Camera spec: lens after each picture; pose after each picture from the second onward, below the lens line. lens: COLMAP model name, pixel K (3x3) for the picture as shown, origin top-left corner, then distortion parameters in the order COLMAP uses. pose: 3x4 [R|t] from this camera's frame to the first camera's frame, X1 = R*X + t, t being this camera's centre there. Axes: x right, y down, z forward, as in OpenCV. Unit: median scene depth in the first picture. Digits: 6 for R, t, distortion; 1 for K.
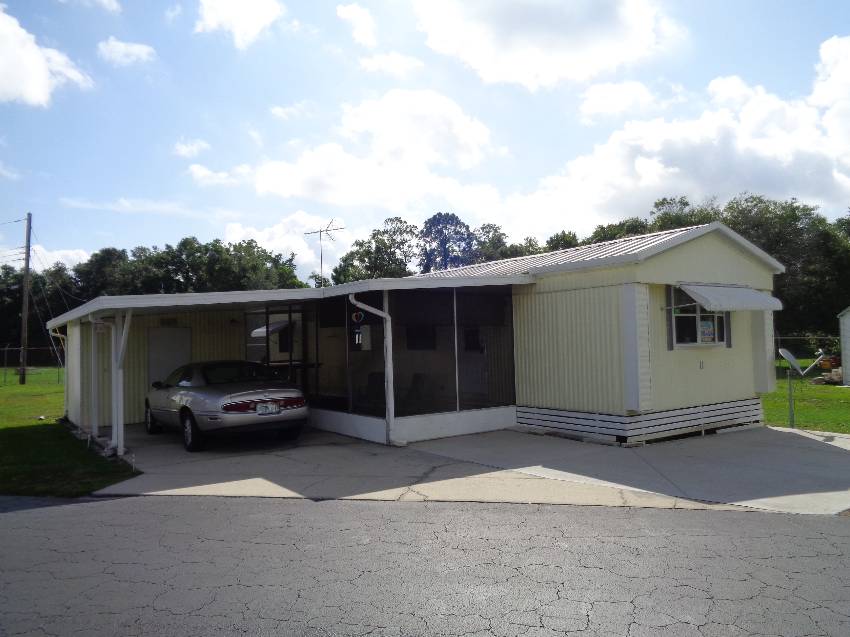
lens RADIAL K [[624.6, 0, 425.0], [0, 624.6, 318.5], [0, 0, 1]] dist [-0.009382, -0.002420]
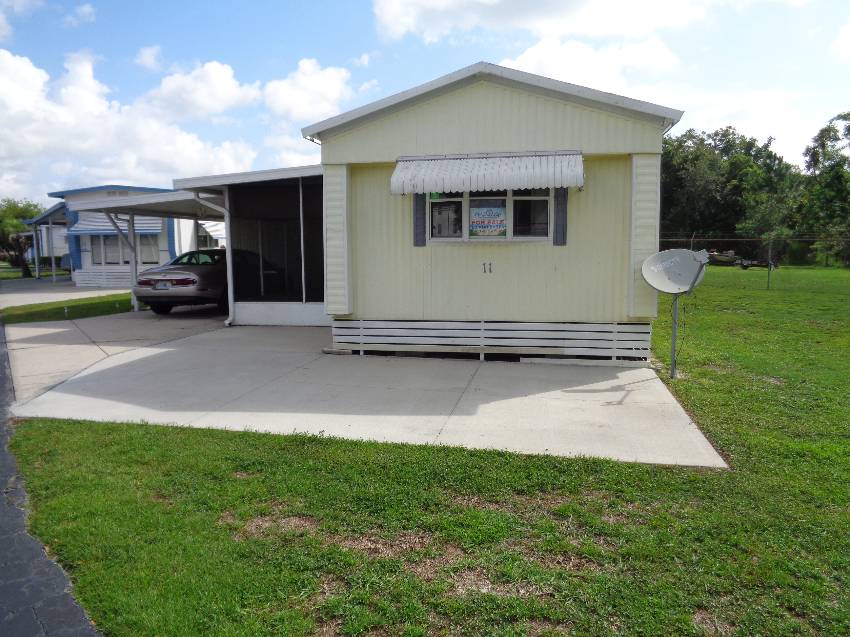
lens RADIAL K [[611.5, 0, 436.3], [0, 611.5, 317.1], [0, 0, 1]] dist [-0.004245, 0.000005]
pose [[0.696167, 0.097703, -0.711200, 0.933890], [0.021197, 0.987466, 0.156405, 0.018091], [0.717567, -0.123959, 0.685370, 0.454174]]
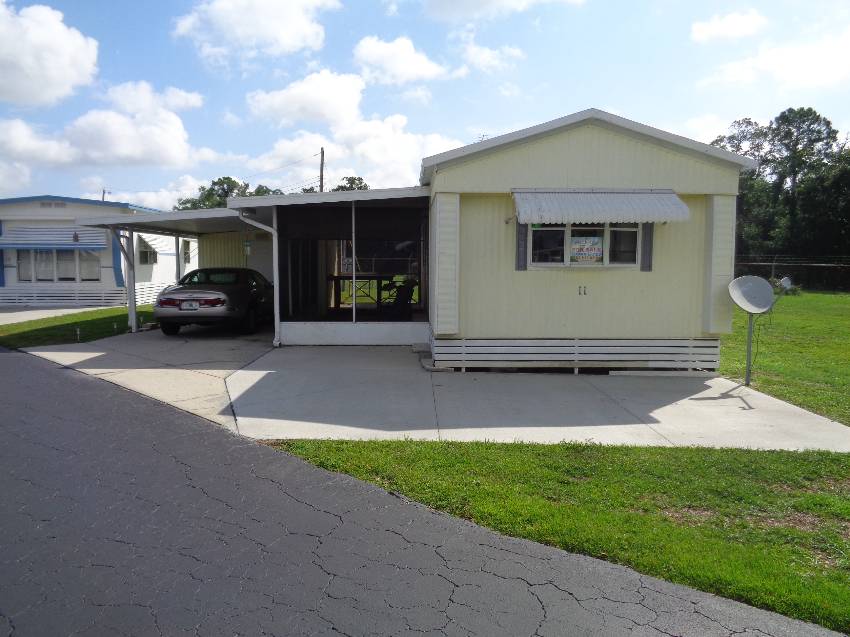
lens RADIAL K [[606.5, 0, 425.0], [0, 606.5, 318.5], [0, 0, 1]] dist [-0.007876, -0.004073]
pose [[0.823881, 0.075715, -0.561683, 0.731546], [0.000498, 0.990939, 0.134311, 0.004046], [0.566763, -0.110936, 0.816378, 0.225258]]
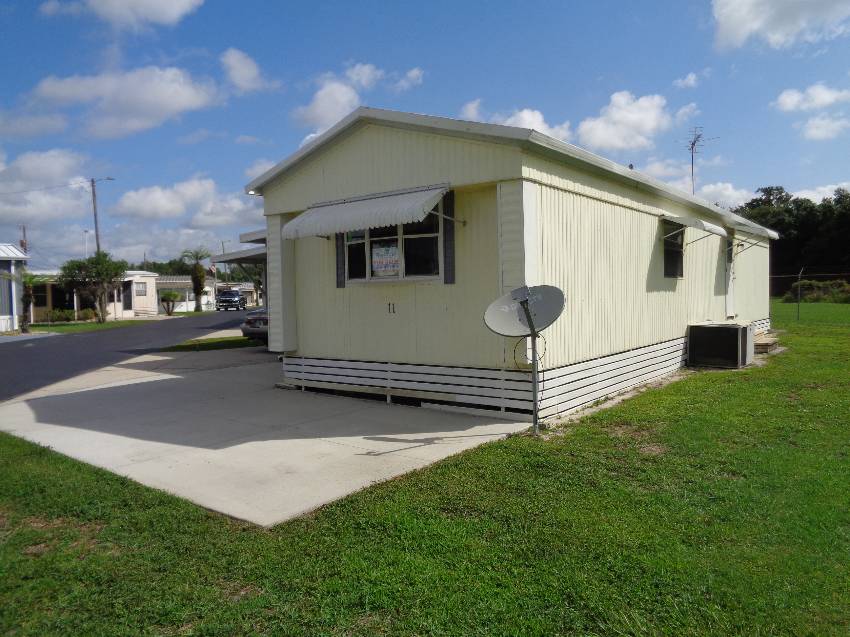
lens RADIAL K [[644.6, 0, 425.0], [0, 644.6, 318.5], [0, 0, 1]] dist [0.016932, 0.002369]
pose [[0.276442, 0.049740, -0.959743, 1.191030], [0.055986, 0.996130, 0.067752, 0.038726], [0.959399, -0.072462, 0.272587, 0.839581]]
